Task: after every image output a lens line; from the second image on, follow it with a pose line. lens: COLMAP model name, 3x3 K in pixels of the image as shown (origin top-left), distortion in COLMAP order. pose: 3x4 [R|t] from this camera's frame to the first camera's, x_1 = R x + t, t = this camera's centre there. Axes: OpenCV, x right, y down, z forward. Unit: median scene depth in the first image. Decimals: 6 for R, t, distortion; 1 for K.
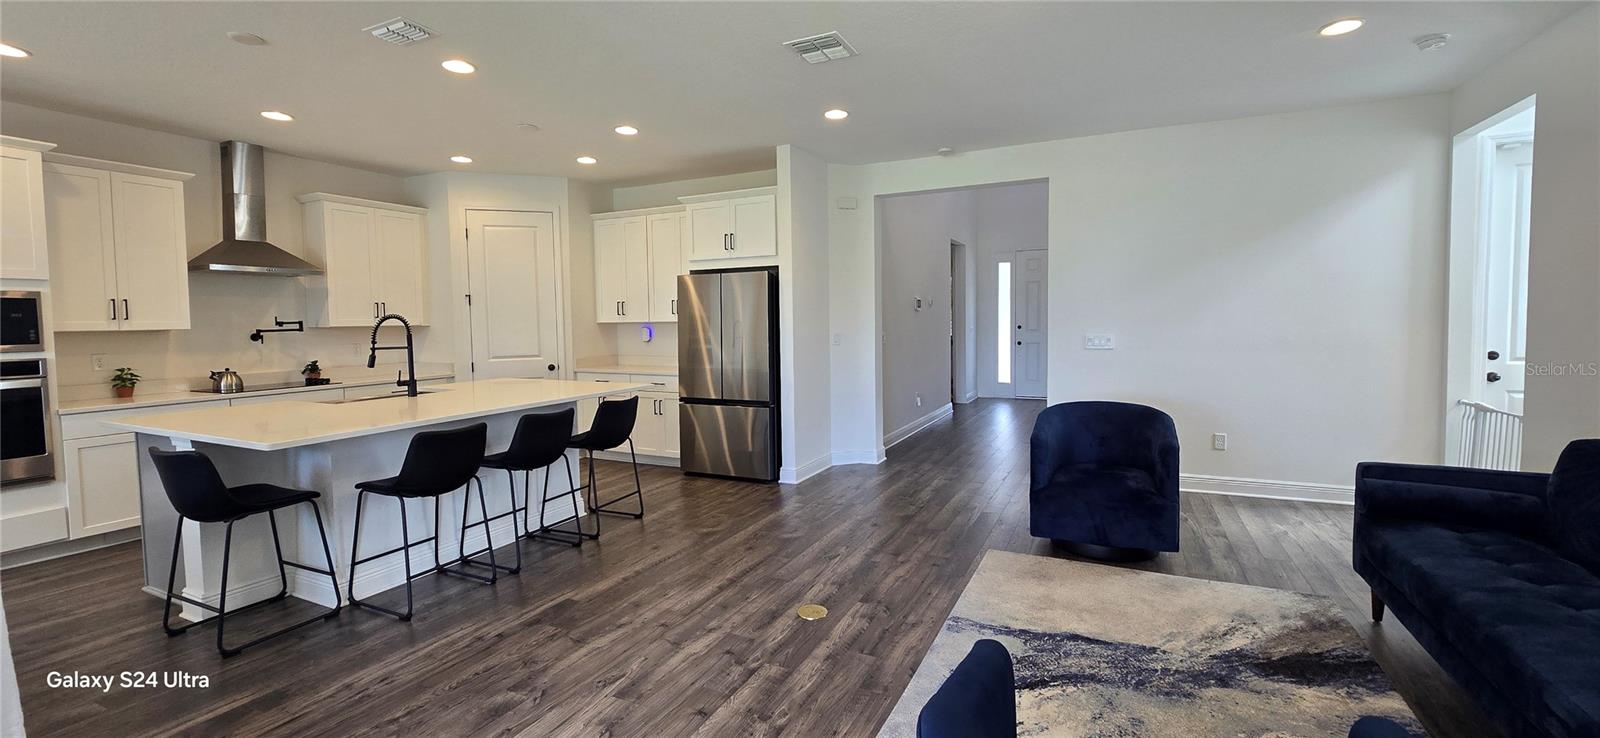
lens RADIAL K [[653.1, 0, 805.5], [0, 653.1, 356.1], [0, 0, 1]] dist [-0.004242, -0.000330]
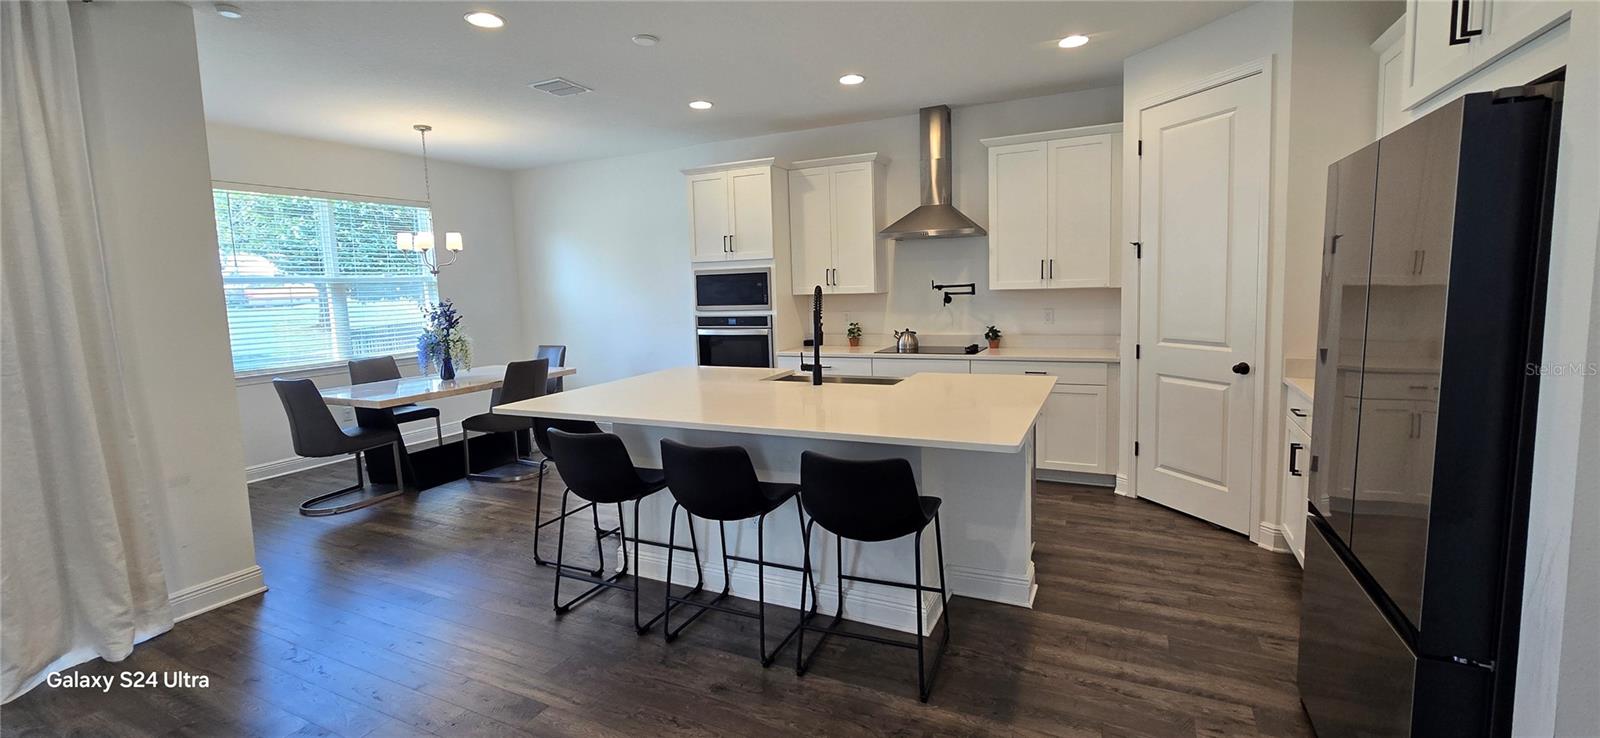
lens RADIAL K [[653.1, 0, 809.7], [0, 653.1, 354.9], [0, 0, 1]] dist [-0.004242, -0.000330]
pose [[0.003732, 0.122168, -0.992502, 0.257927], [-0.026809, 0.992165, 0.122025, -0.088799], [0.999634, 0.026152, 0.006978, 1.115175]]
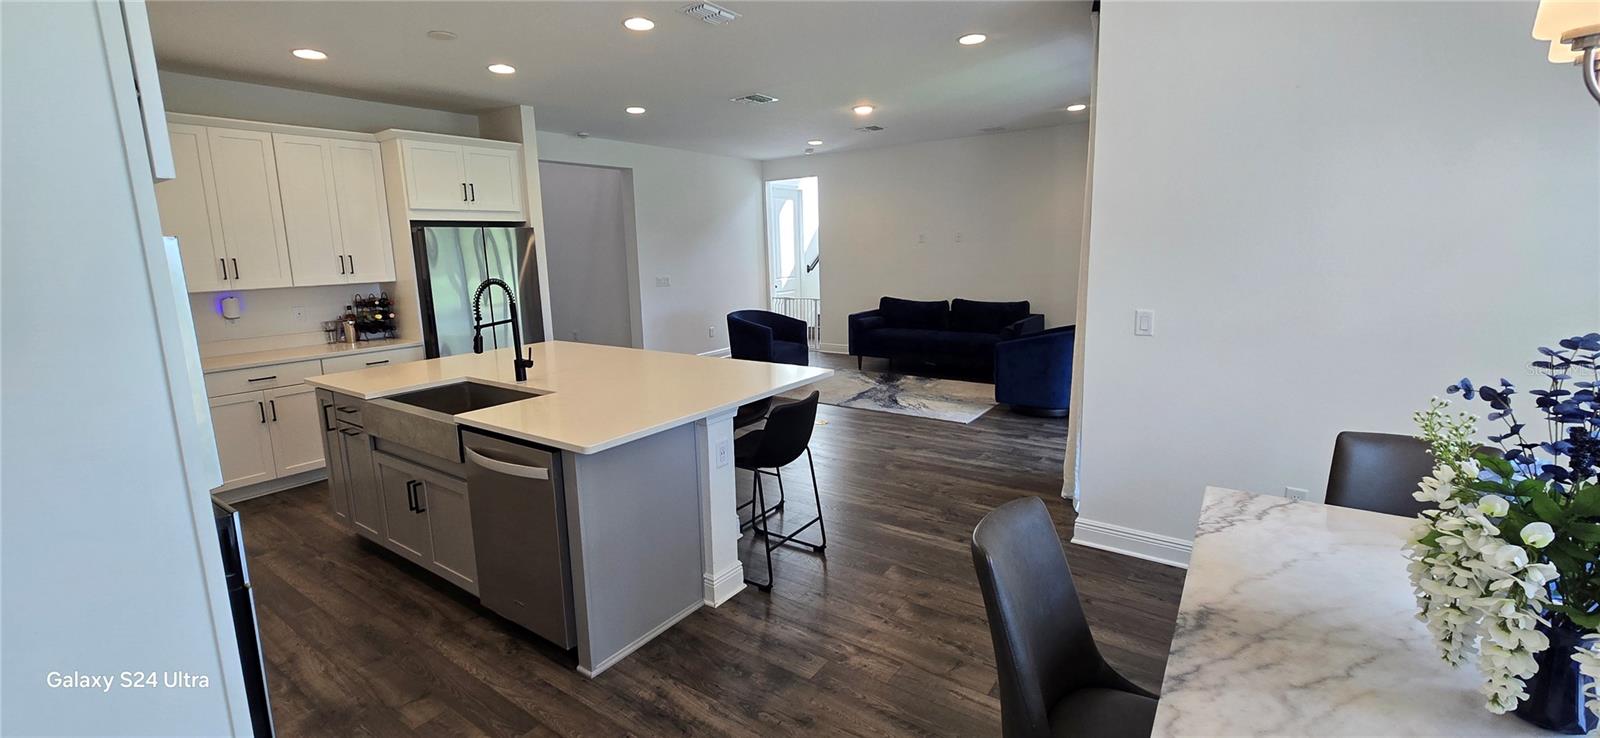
lens RADIAL K [[653.1, 0, 806.1], [0, 653.1, 348.2], [0, 0, 1]] dist [-0.004242, -0.000330]
pose [[0.160236, -0.145689, 0.976268, -1.506409], [0.079778, 0.987724, 0.134305, -0.064689], [-0.983850, 0.056365, 0.169891, 0.583156]]
